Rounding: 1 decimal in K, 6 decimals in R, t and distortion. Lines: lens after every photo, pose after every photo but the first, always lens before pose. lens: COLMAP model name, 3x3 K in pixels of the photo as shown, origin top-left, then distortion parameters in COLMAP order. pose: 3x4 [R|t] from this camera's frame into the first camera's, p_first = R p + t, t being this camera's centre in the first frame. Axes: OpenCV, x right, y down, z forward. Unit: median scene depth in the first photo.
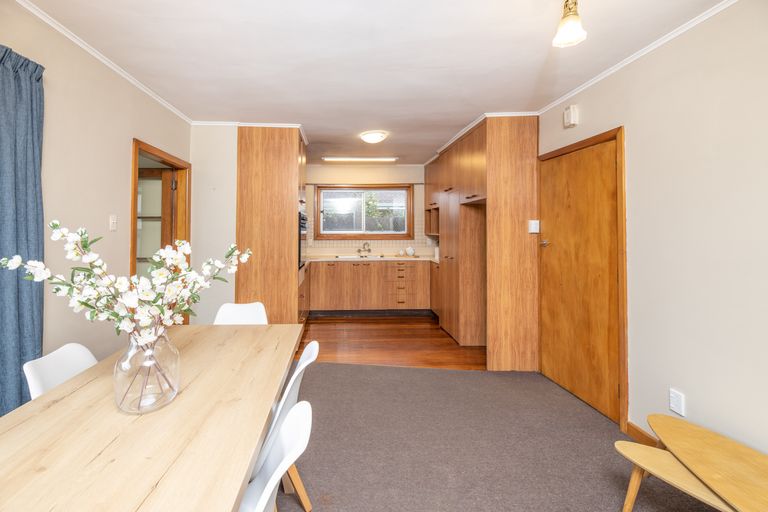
lens RADIAL K [[306.6, 0, 403.1], [0, 306.6, 222.7], [0, 0, 1]] dist [0.000555, 0.000023]
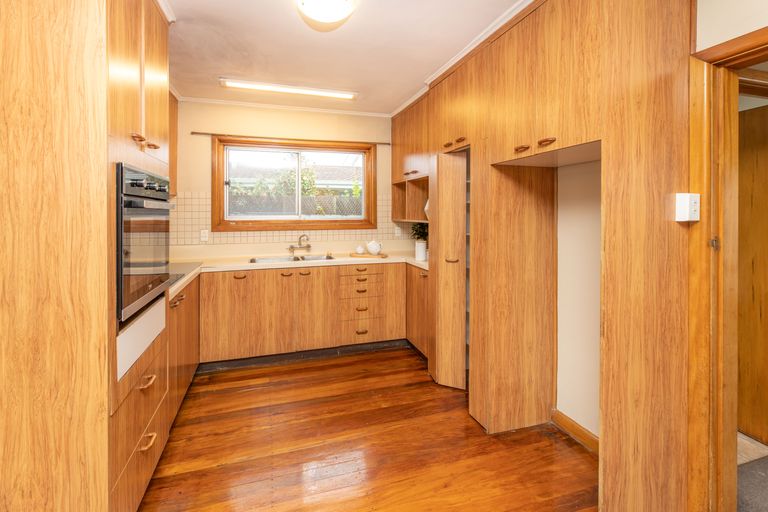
lens RADIAL K [[311.3, 0, 368.9], [0, 311.3, 213.0], [0, 0, 1]] dist [0.000801, 0.000042]
pose [[0.994240, 0.000085, 0.107176, -0.057528], [-0.002457, 0.999755, 0.022000, 0.007819], [-0.107148, -0.022136, 0.993997, 0.374580]]
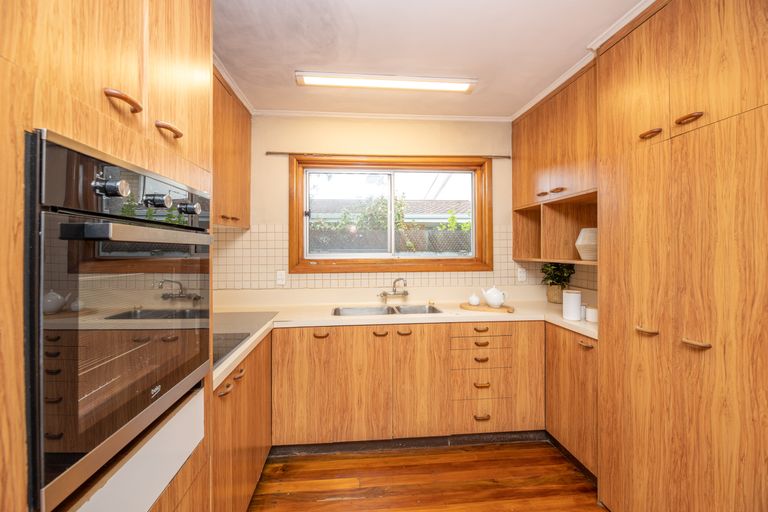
lens RADIAL K [[313.2, 0, 373.0], [0, 313.2, 246.9], [0, 0, 1]] dist [-0.000220, -0.000056]
pose [[0.991414, -0.003762, -0.130710, -0.098139], [0.005438, 0.999907, 0.012469, 0.010971], [0.130651, -0.013073, 0.991342, 0.527049]]
